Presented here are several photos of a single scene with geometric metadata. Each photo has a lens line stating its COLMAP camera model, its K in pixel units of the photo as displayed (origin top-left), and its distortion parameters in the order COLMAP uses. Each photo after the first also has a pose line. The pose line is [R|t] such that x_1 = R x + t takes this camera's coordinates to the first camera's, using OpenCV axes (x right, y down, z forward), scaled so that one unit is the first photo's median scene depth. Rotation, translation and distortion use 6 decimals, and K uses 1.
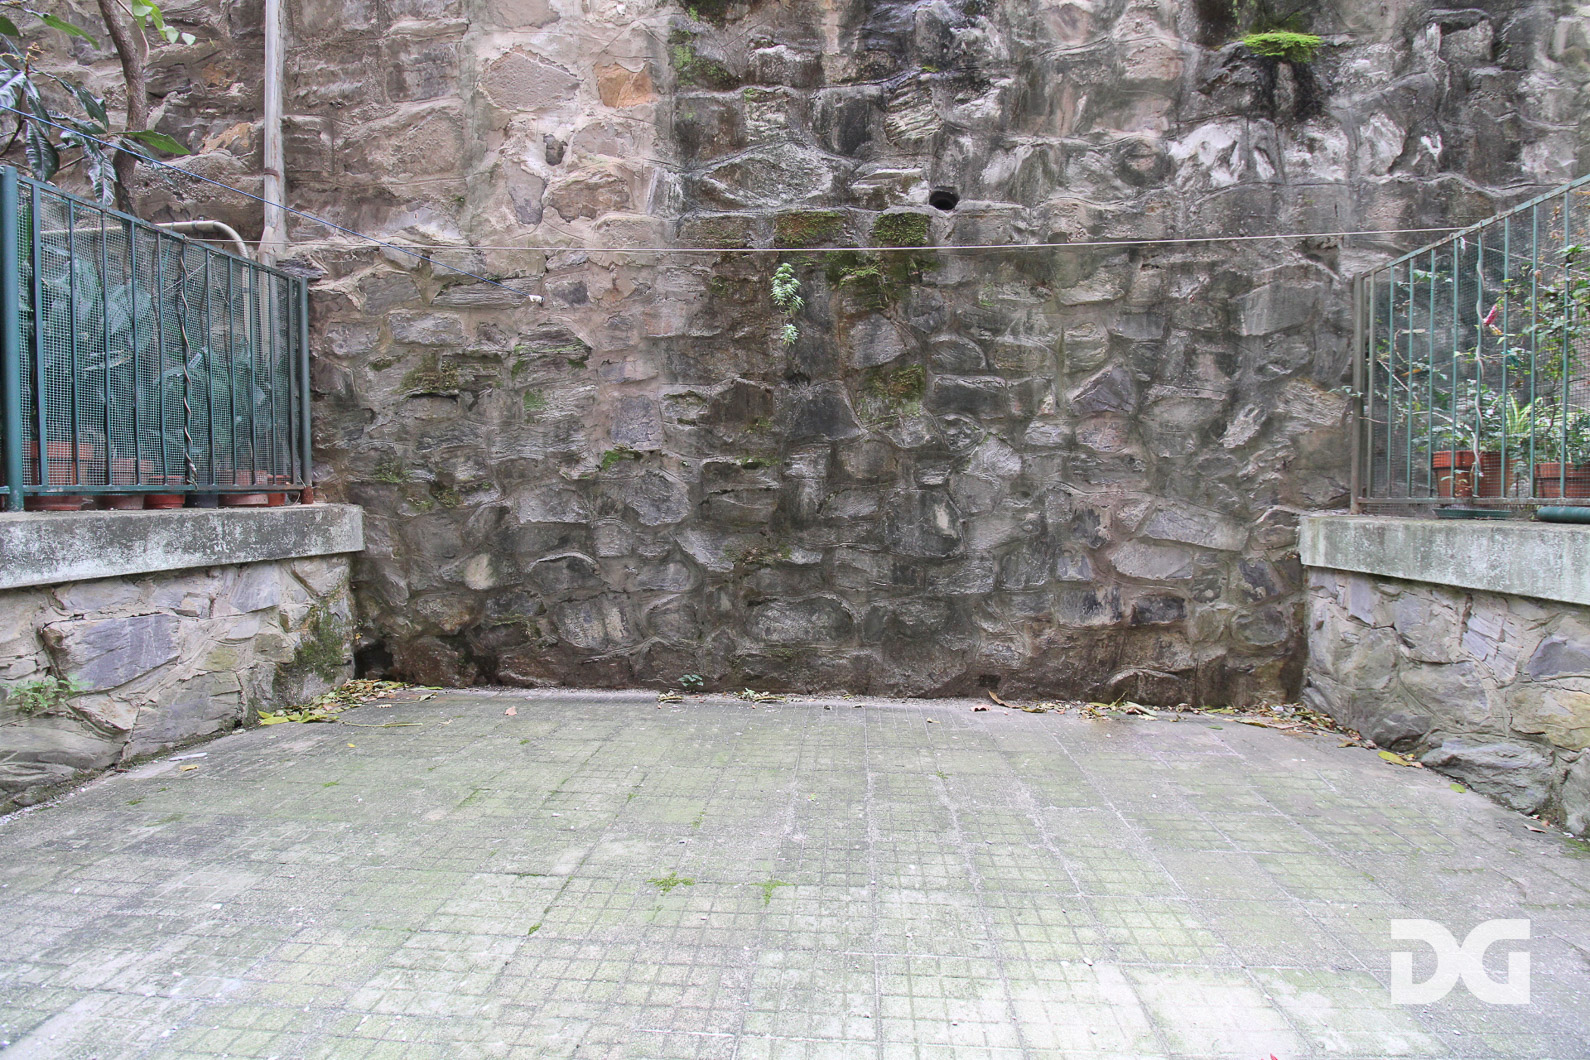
lens RADIAL K [[734.1, 0, 813.1], [0, 734.1, 513.1], [0, 0, 1]] dist [0.002315, -0.014209]
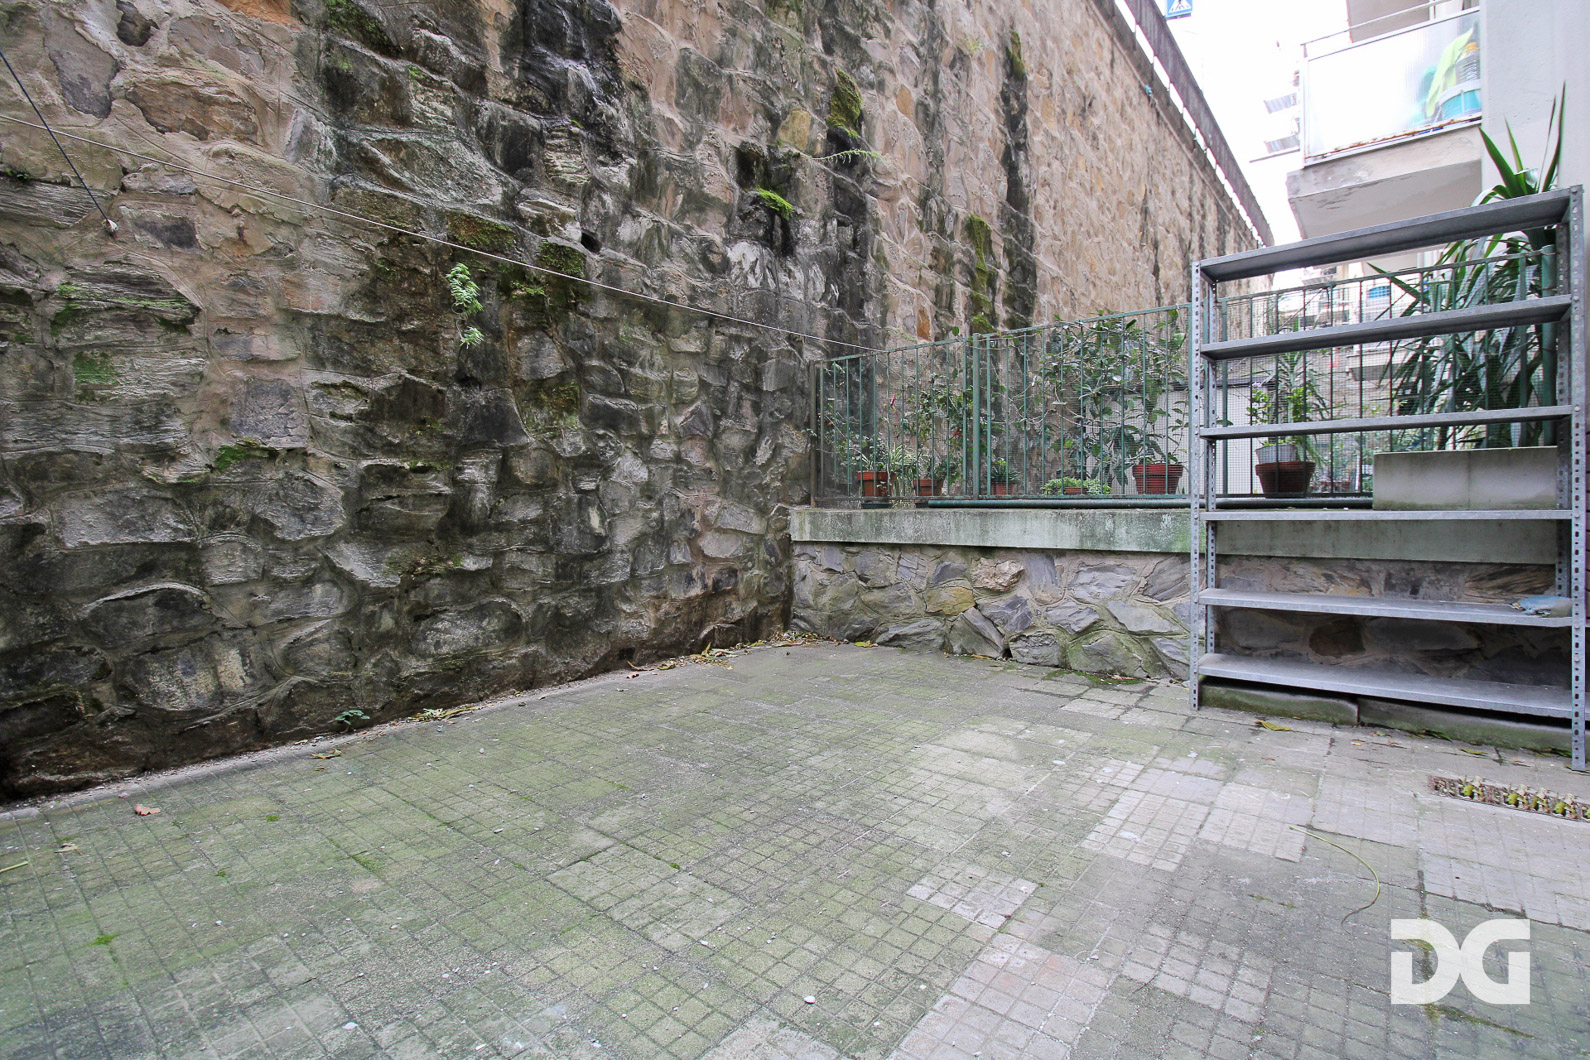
lens RADIAL K [[734.1, 0, 813.1], [0, 734.1, 513.1], [0, 0, 1]] dist [0.002315, -0.014209]
pose [[0.572530, -0.026390, 0.819459, -0.582085], [0.031182, 0.999460, 0.010401, -0.003578], [-0.819291, 0.019597, 0.573044, 0.061698]]
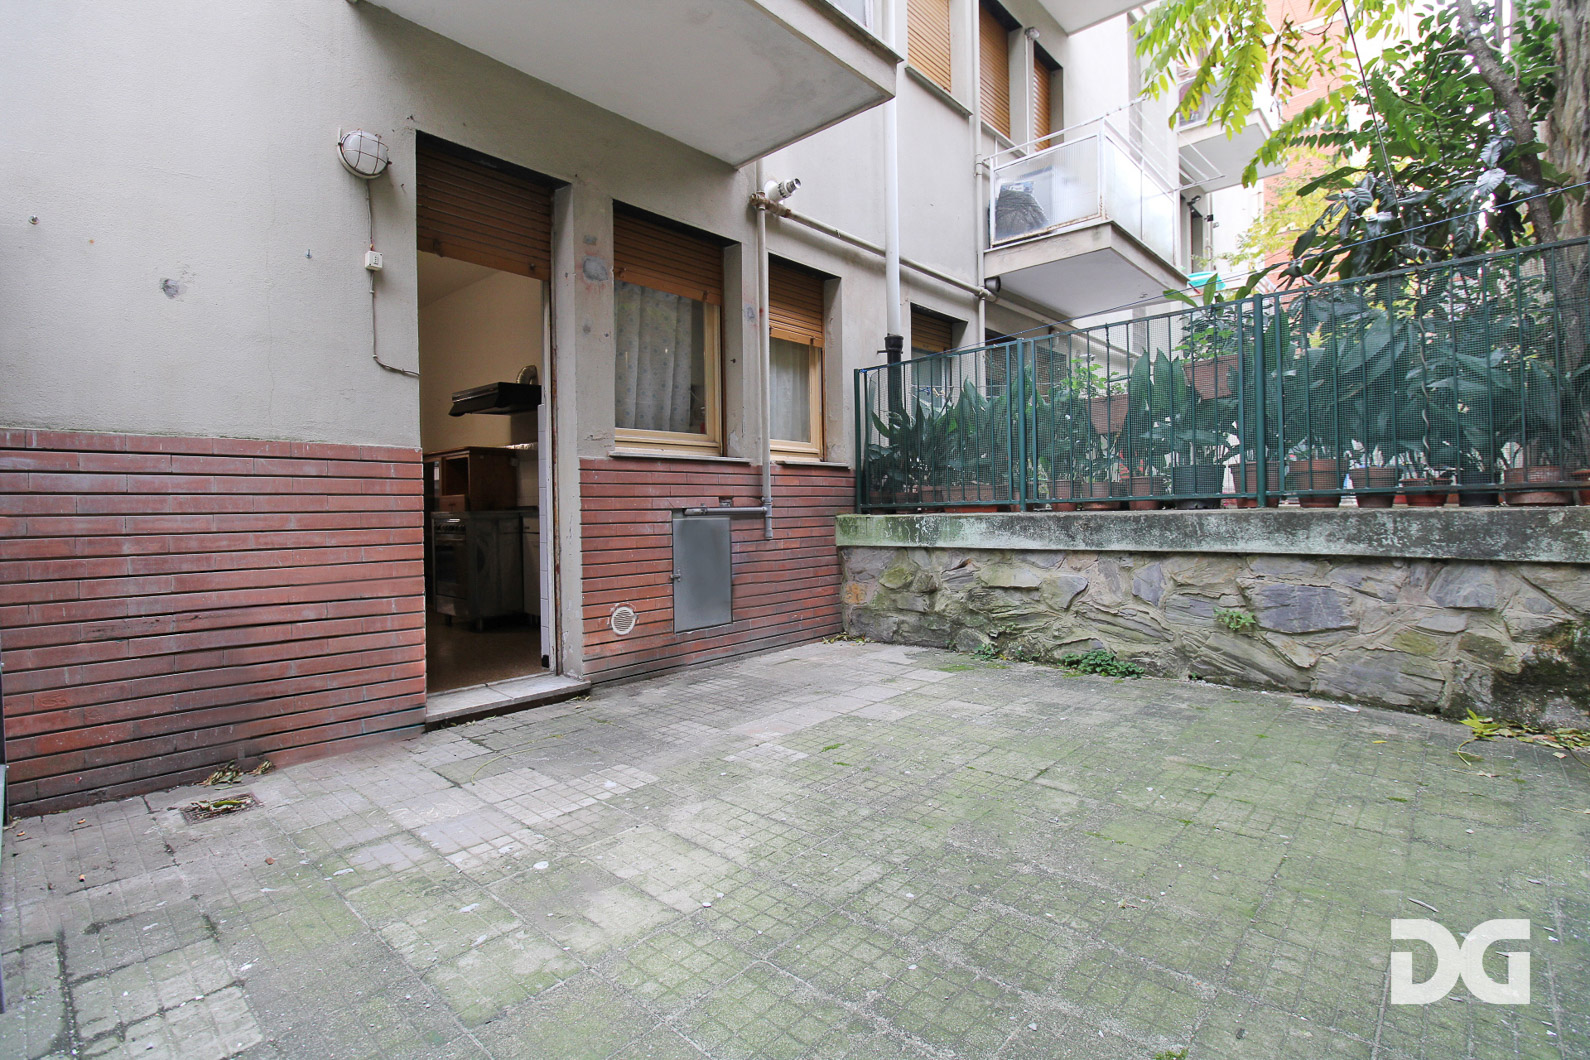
lens RADIAL K [[734.1, 0, 813.1], [0, 734.1, 513.1], [0, 0, 1]] dist [0.002315, -0.014209]
pose [[-0.622791, 0.014251, -0.782258, 0.528098], [-0.005870, 0.999721, 0.022887, -0.014728], [0.782366, 0.018846, -0.622534, 0.831793]]
